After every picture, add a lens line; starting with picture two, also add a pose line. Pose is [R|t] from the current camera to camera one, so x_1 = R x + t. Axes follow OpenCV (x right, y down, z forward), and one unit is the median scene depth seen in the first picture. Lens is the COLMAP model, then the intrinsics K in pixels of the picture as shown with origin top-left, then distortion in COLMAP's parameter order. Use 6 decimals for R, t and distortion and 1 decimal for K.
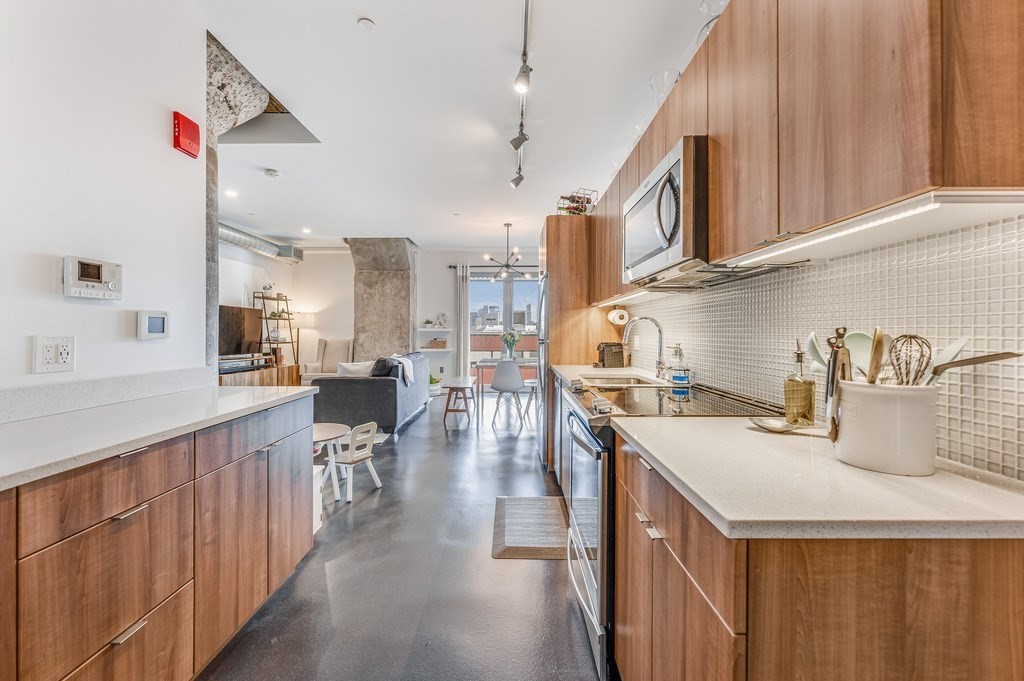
lens RADIAL K [[408.9, 0, 510.0], [0, 408.9, 333.8], [0, 0, 1]] dist [-0.006577, 0.000532]
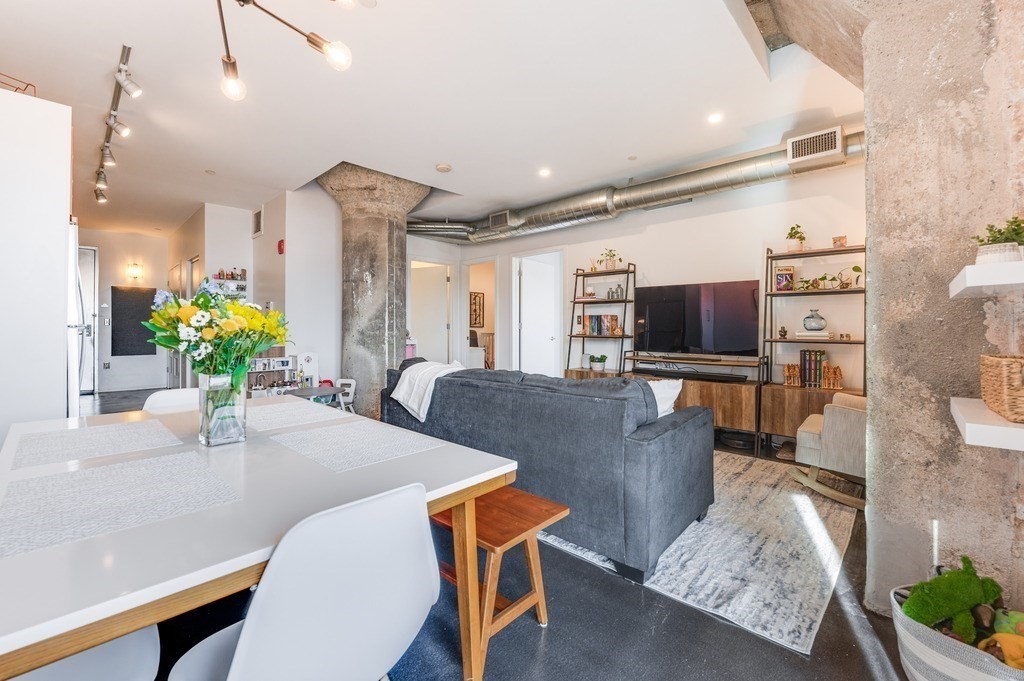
lens RADIAL K [[424.6, 0, 508.1], [0, 424.6, 326.6], [0, 0, 1]] dist [-0.014788, 0.000116]
pose [[-0.681363, -0.000602, -0.731946, 0.060572], [-0.003533, 0.999991, 0.002466, 0.004328], [0.731937, 0.004266, -0.681359, 1.141398]]
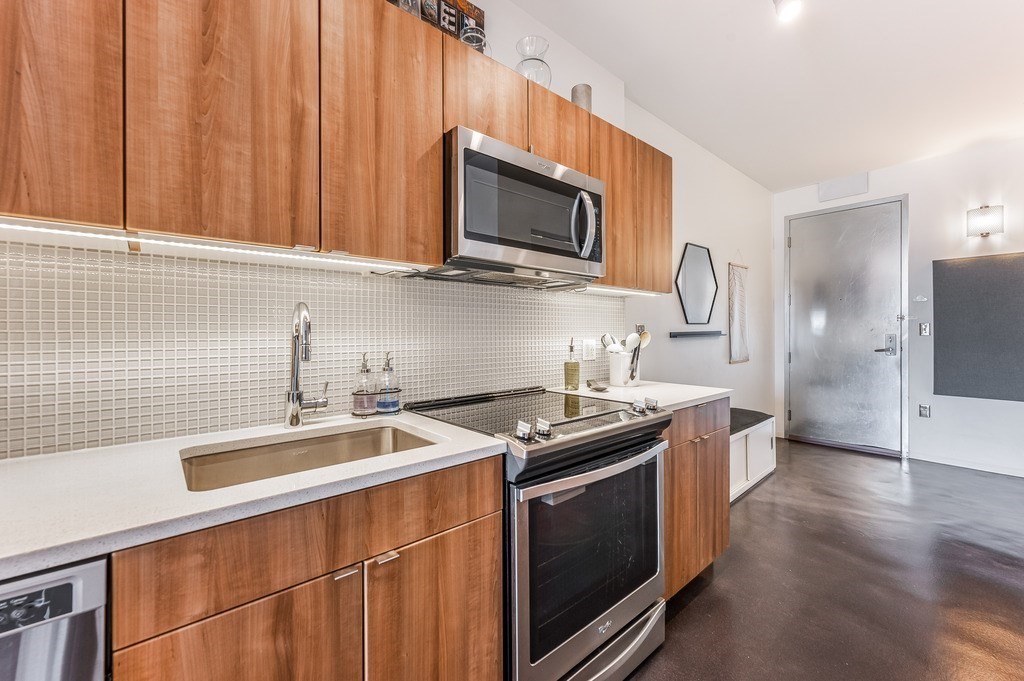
lens RADIAL K [[408.9, 0, 514.3], [0, 408.9, 333.1], [0, 0, 1]] dist [-0.006577, 0.000532]
pose [[-0.665543, -0.000130, 0.746360, -0.069936], [0.007454, 0.999949, 0.006821, -0.004418], [-0.746323, 0.010103, -0.665508, 0.424673]]
